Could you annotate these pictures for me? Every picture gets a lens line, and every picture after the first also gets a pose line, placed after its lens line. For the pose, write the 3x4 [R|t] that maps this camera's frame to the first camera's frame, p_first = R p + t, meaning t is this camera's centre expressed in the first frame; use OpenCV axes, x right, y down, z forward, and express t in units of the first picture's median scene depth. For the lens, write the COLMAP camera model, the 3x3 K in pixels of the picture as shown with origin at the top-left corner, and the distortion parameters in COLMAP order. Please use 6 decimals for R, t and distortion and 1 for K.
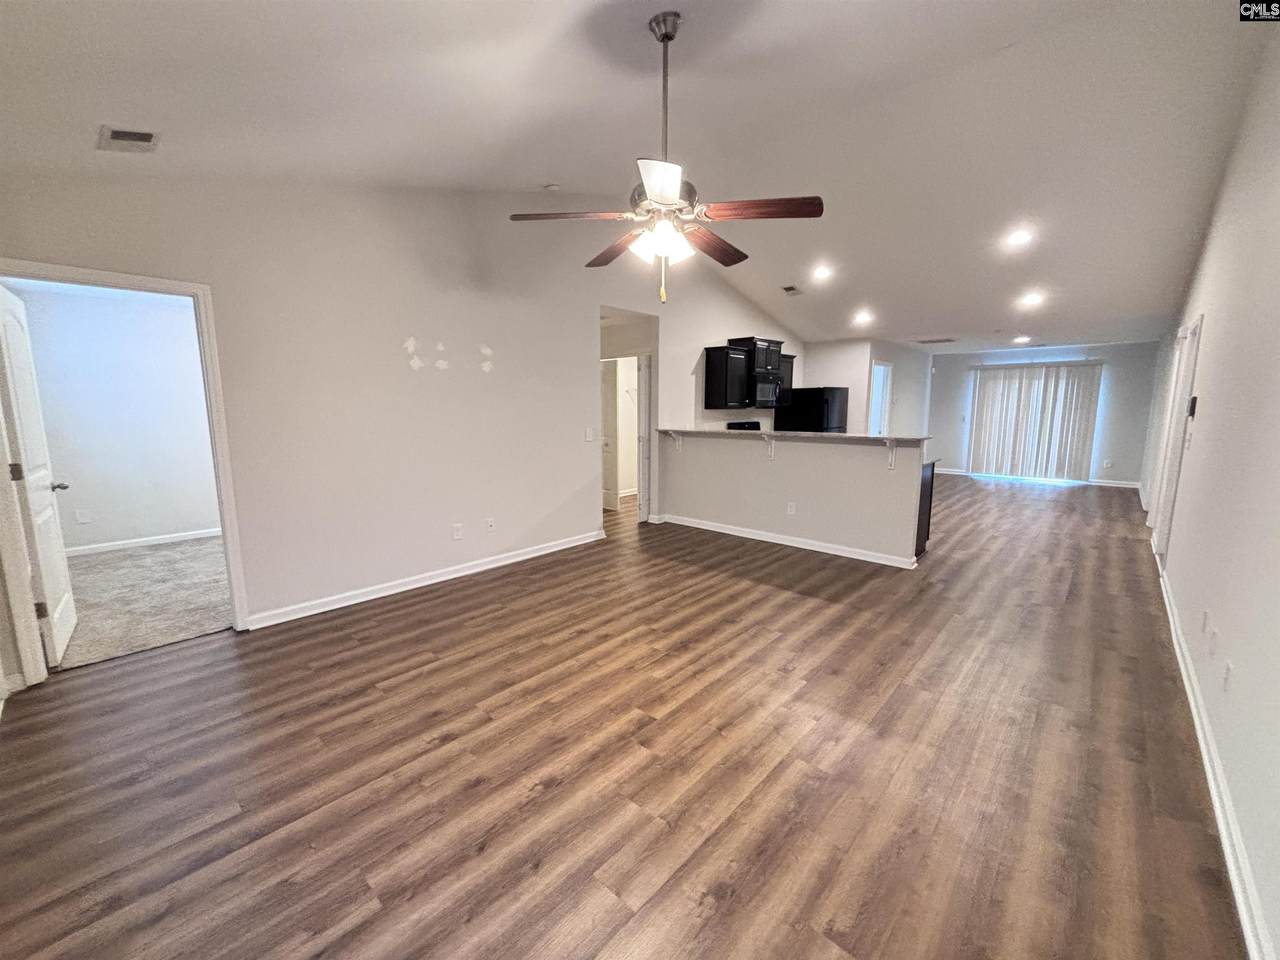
lens RADIAL K [[514.6, 0, 644.3], [0, 514.6, 478.7], [0, 0, 1]] dist [-0.001300, -0.000510]
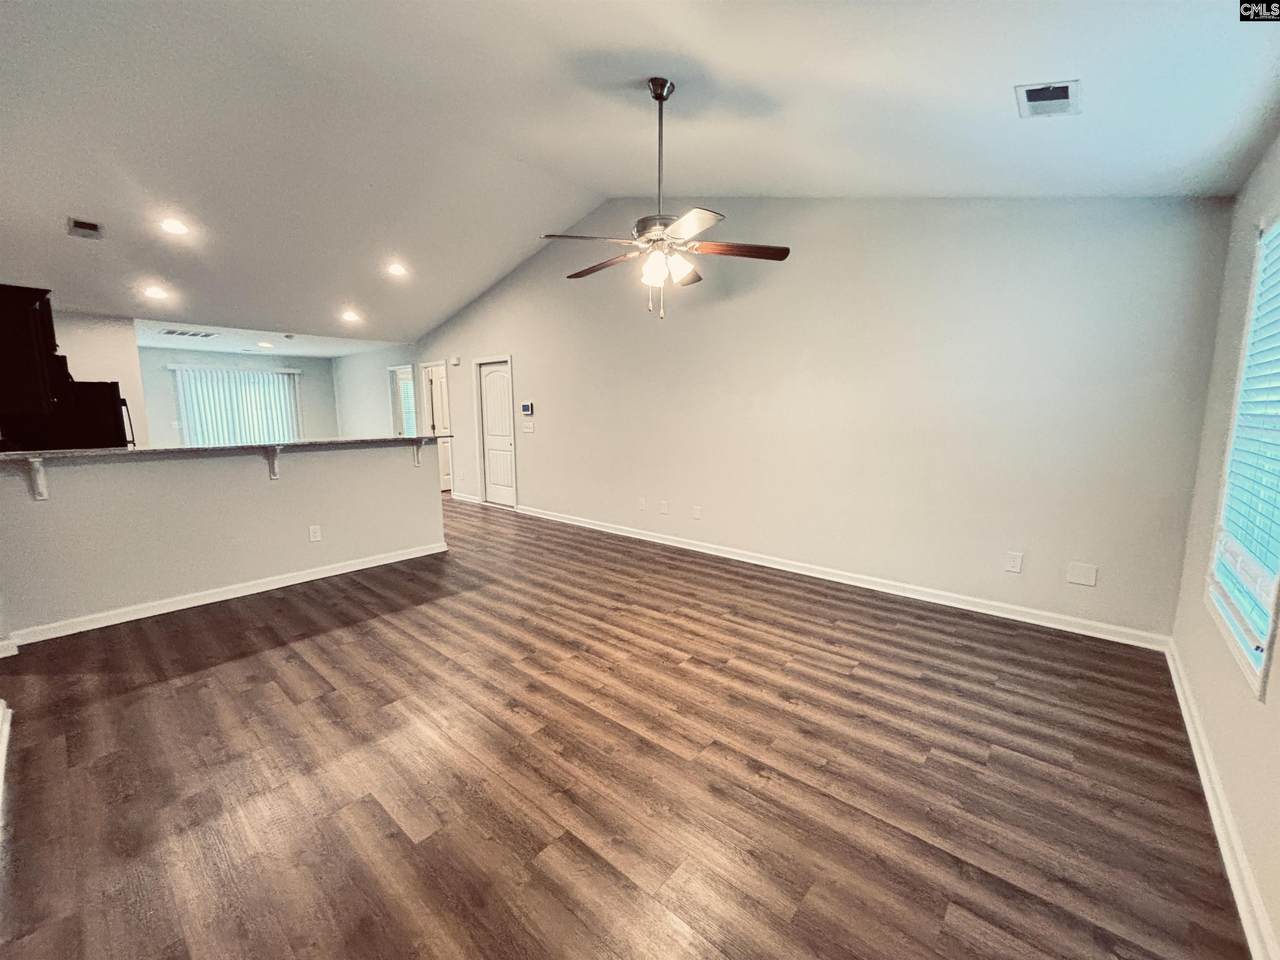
lens RADIAL K [[514.6, 0, 643.9], [0, 514.6, 479.9], [0, 0, 1]] dist [-0.001300, -0.000510]
pose [[-0.020903, -0.139041, 0.990066, -0.969984], [0.149111, 0.978773, 0.140604, -0.115475], [-0.988599, 0.150569, 0.000273, 0.903664]]
